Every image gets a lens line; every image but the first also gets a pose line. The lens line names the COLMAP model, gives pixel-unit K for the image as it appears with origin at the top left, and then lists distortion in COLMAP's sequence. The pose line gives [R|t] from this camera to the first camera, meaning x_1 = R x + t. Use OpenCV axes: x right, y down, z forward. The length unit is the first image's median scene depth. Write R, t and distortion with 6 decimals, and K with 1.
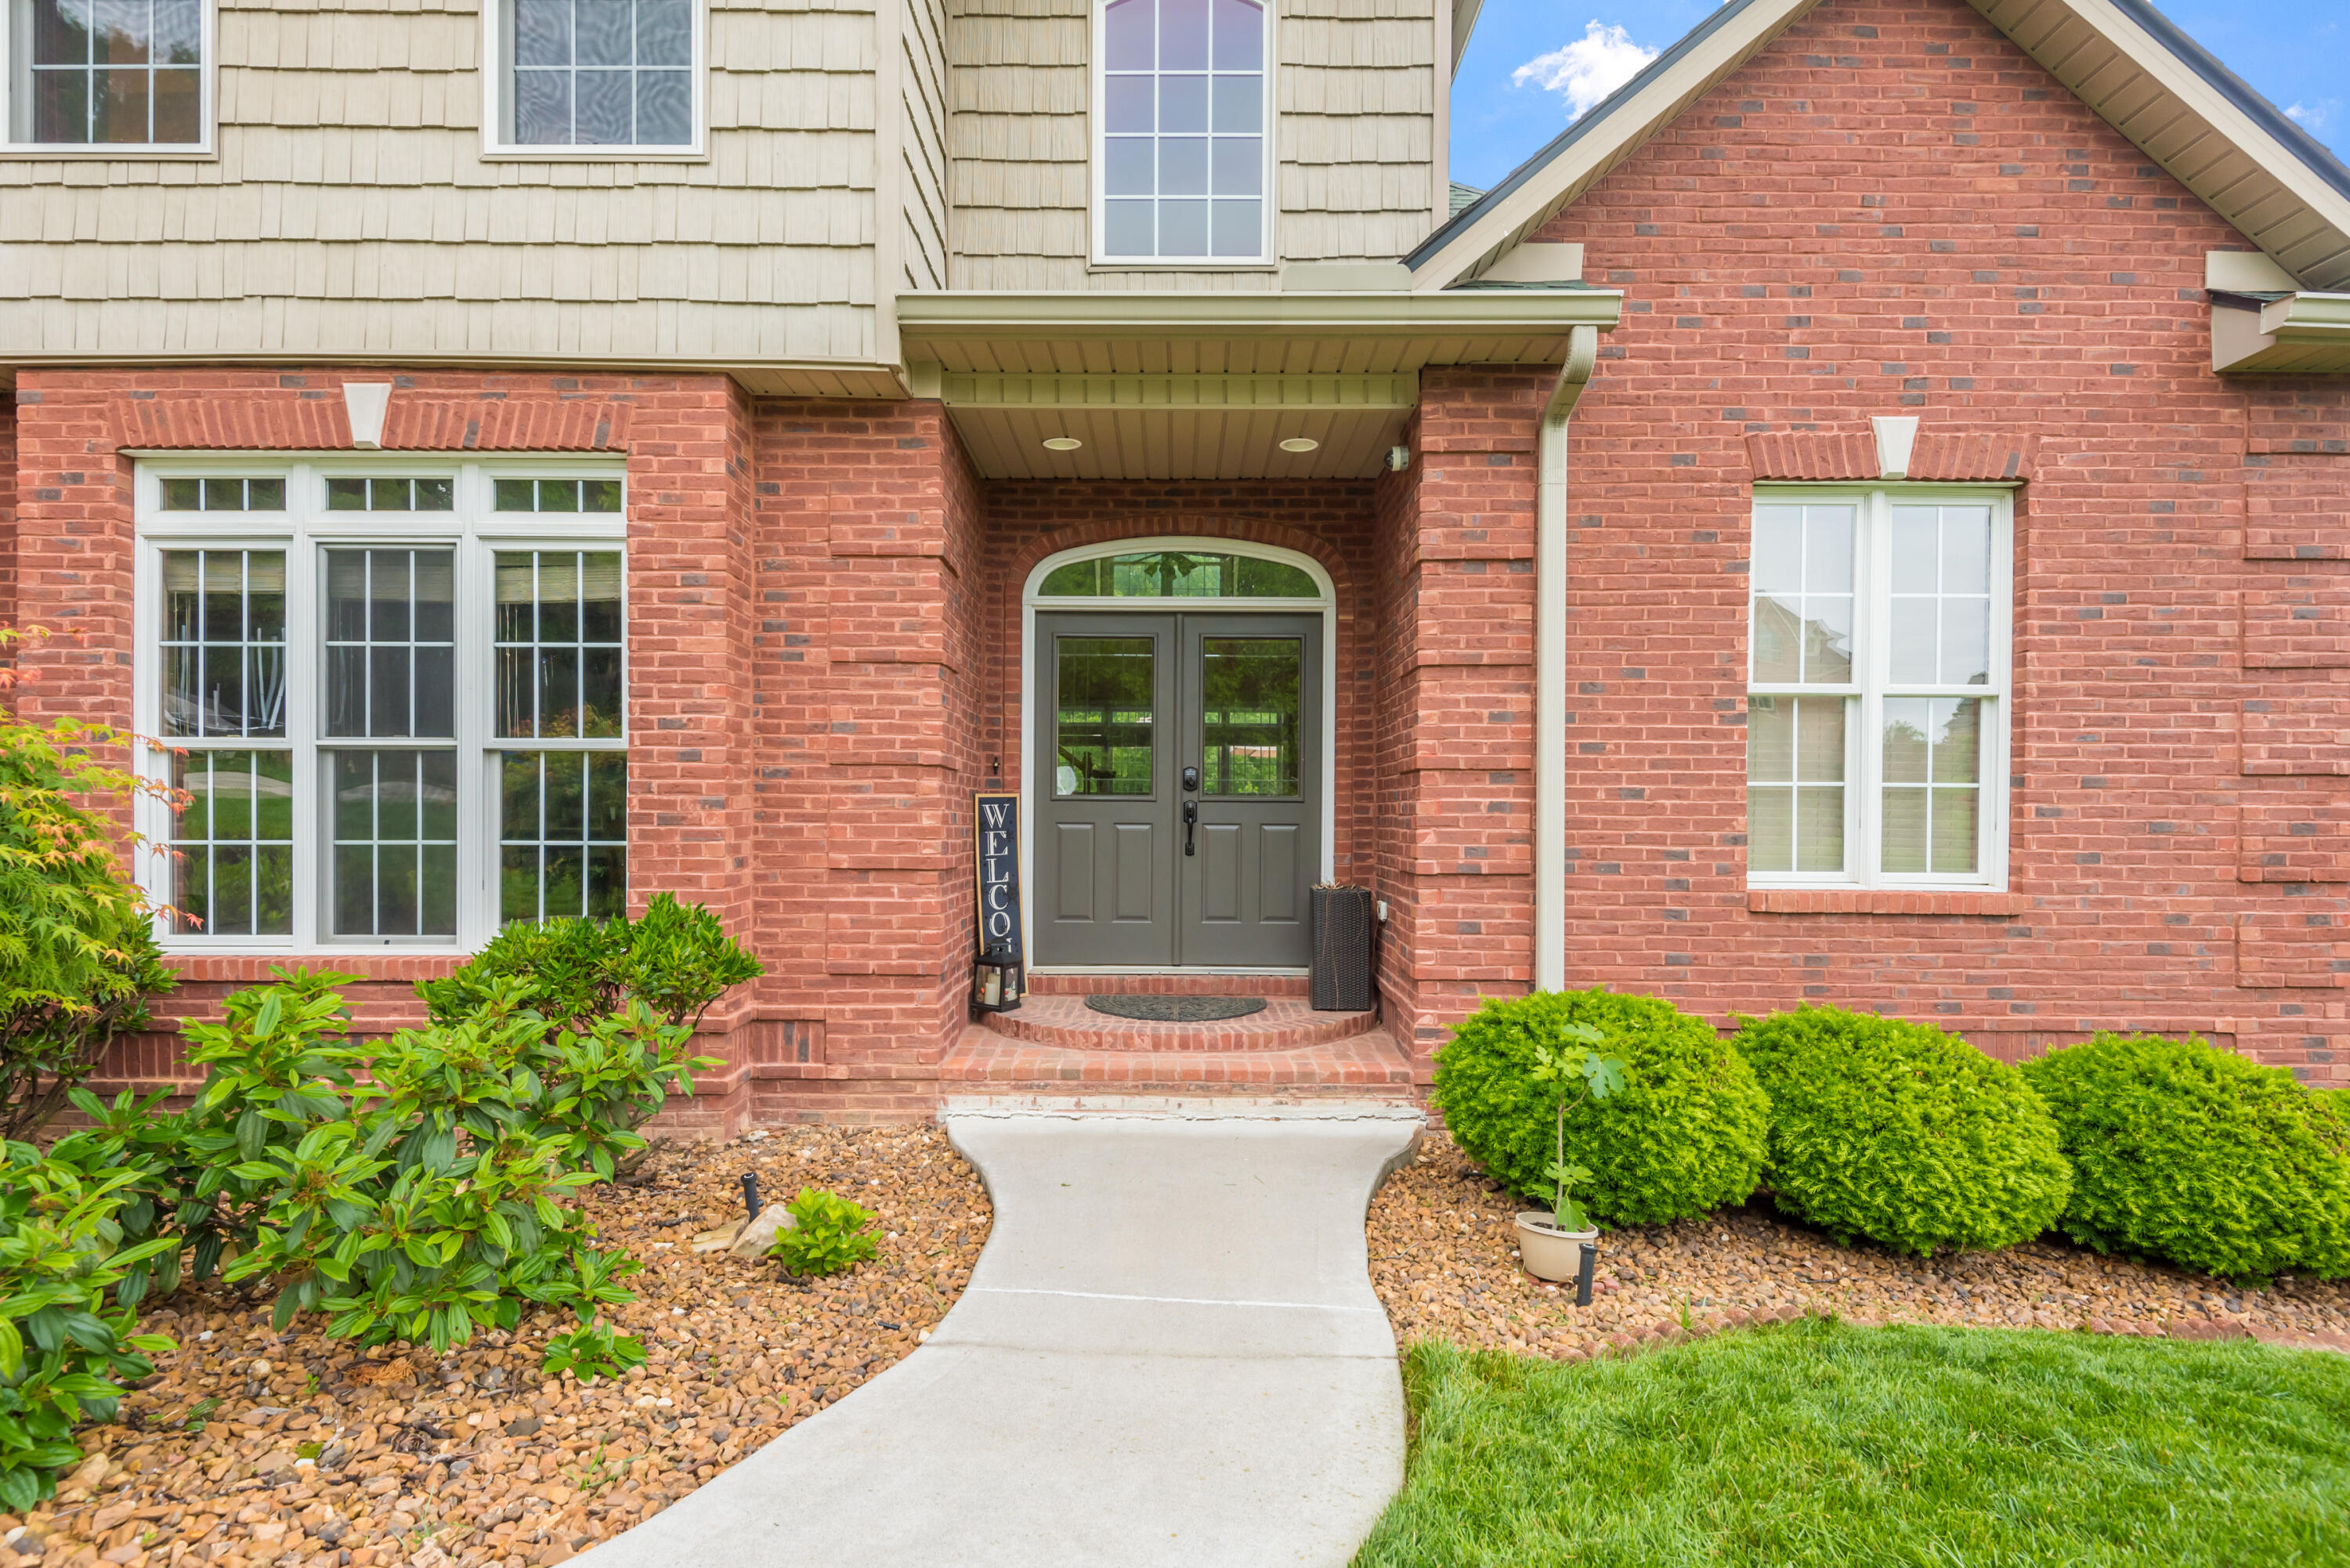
lens RADIAL K [[1155.4, 0, 1180.7], [0, 1155.4, 822.7], [0, 0, 1]] dist [0.009077, -0.005565]
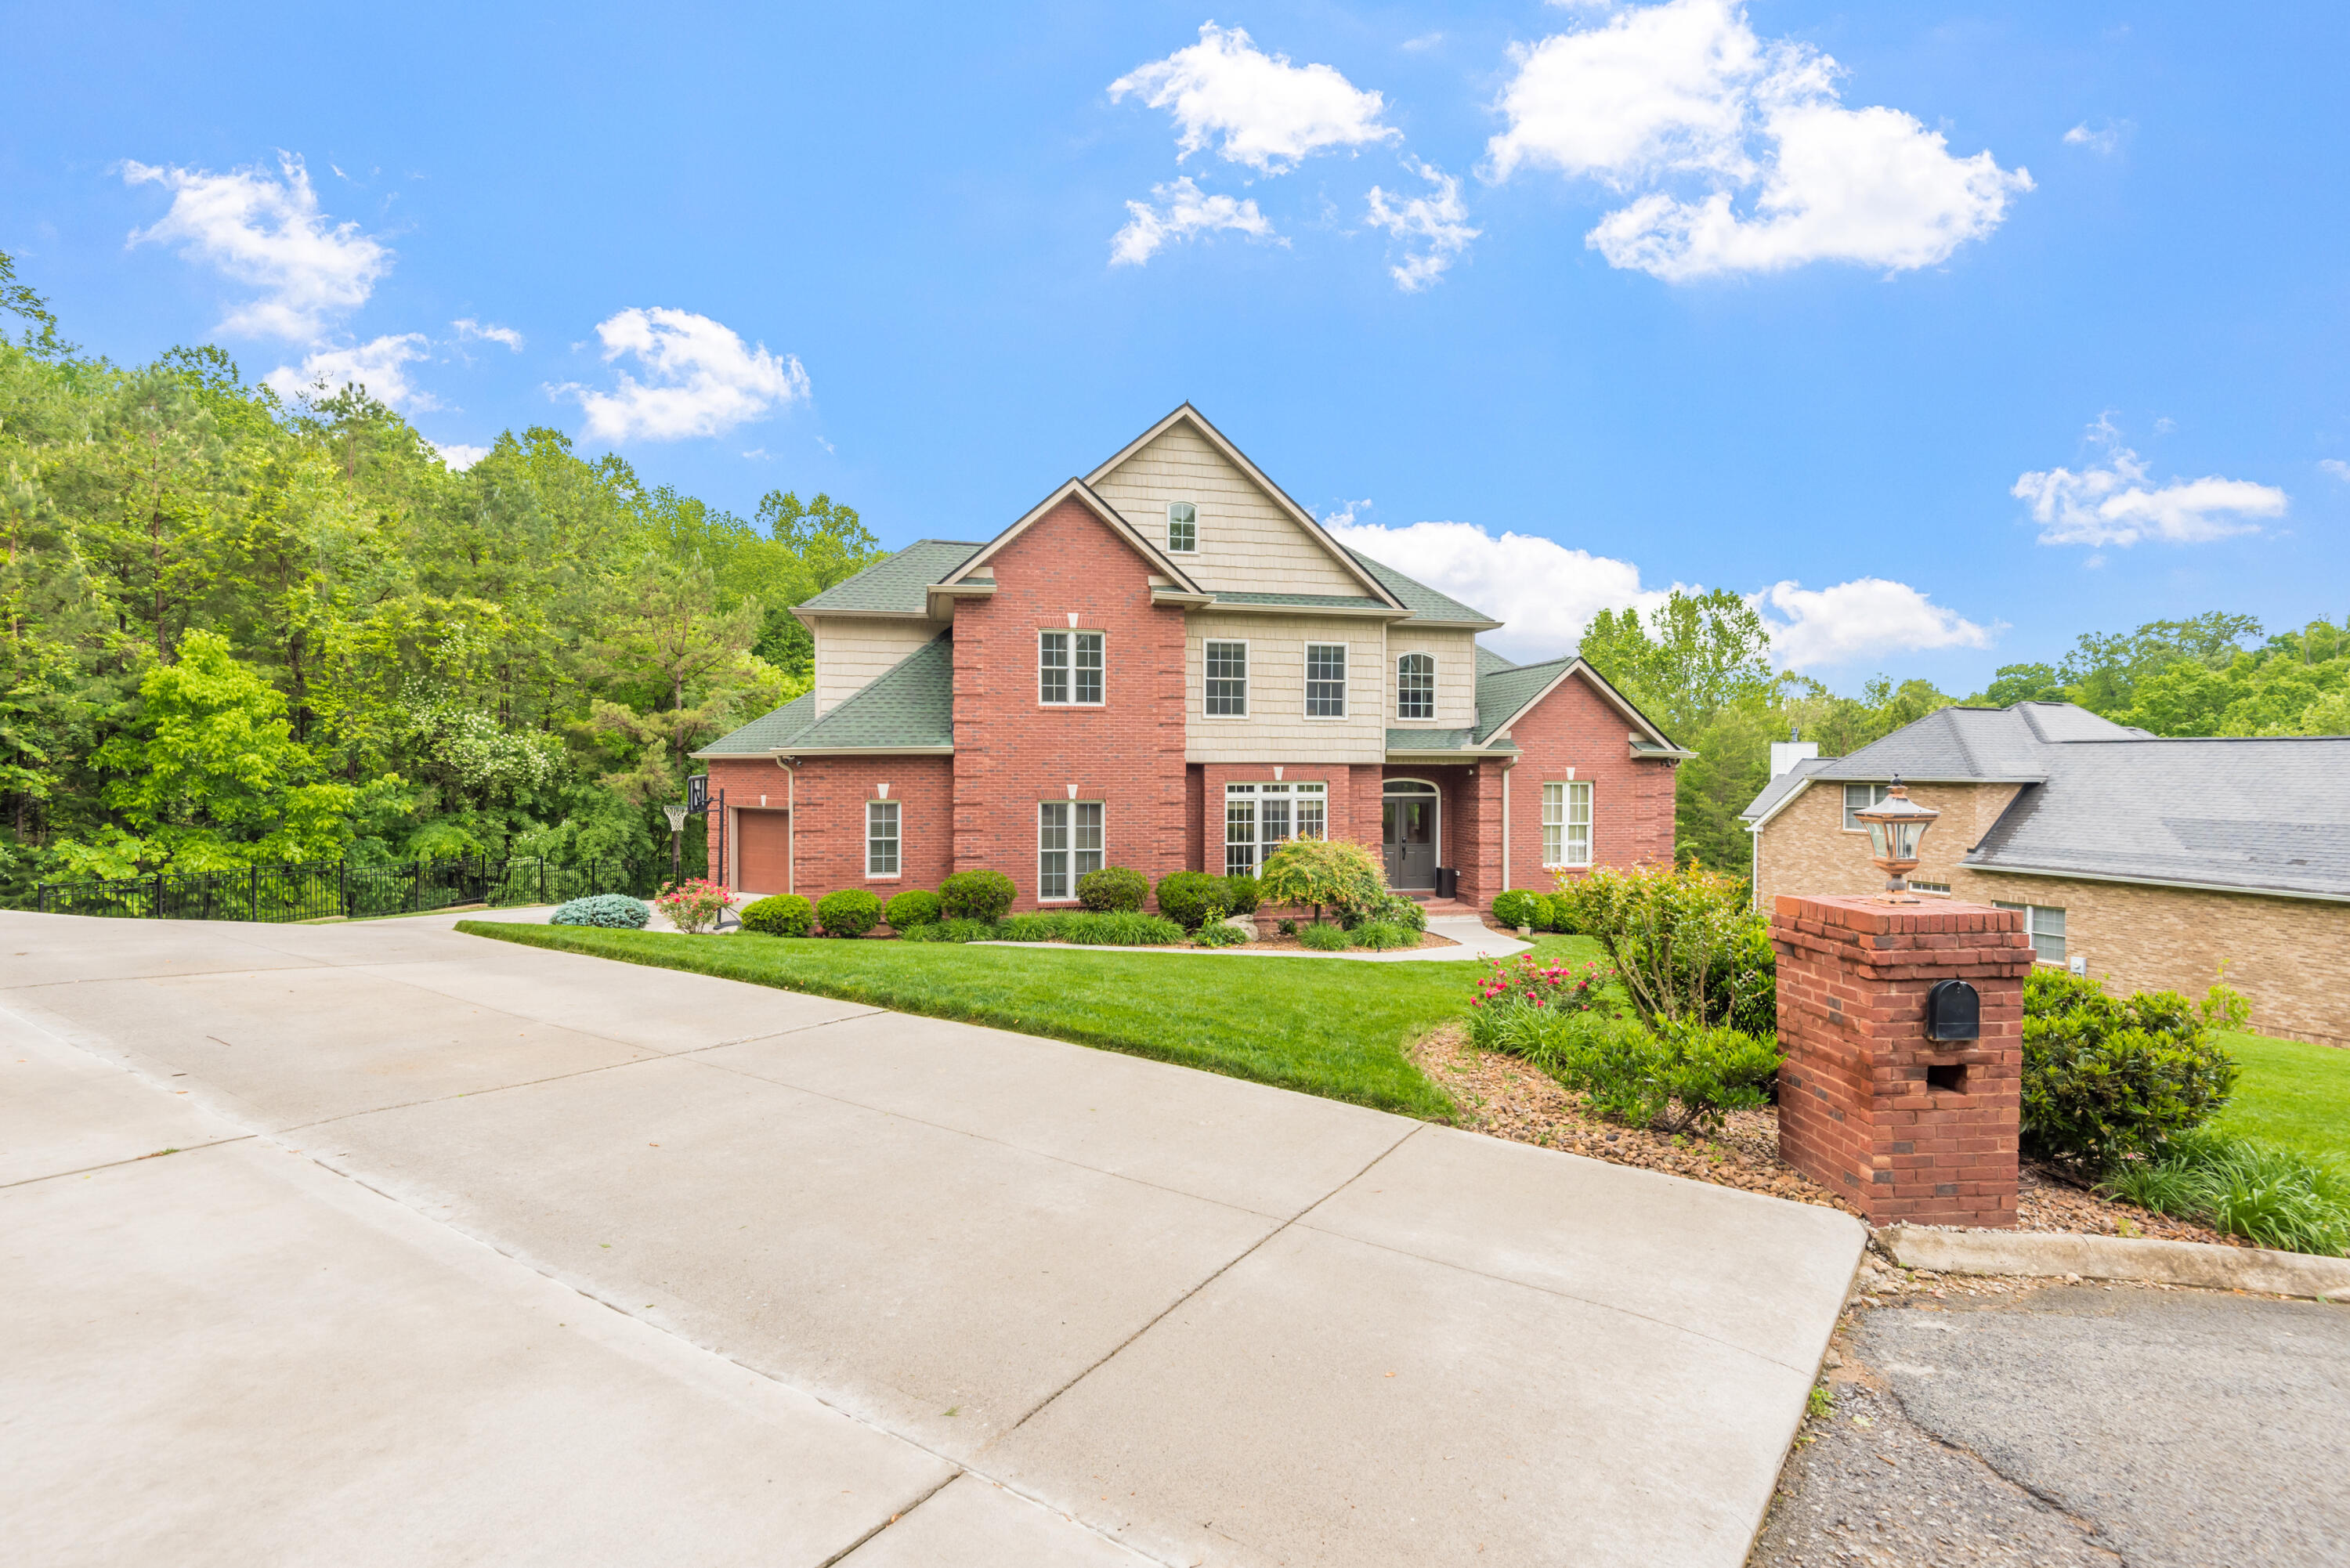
lens RADIAL K [[1060.8, 0, 1158.8], [0, 1060.8, 776.5], [0, 0, 1]] dist [0.021633, -0.013285]
pose [[0.975774, -0.007209, 0.218664, -2.001102], [0.006576, 0.999972, 0.003621, -0.342186], [-0.218684, -0.002095, 0.975793, -2.907786]]
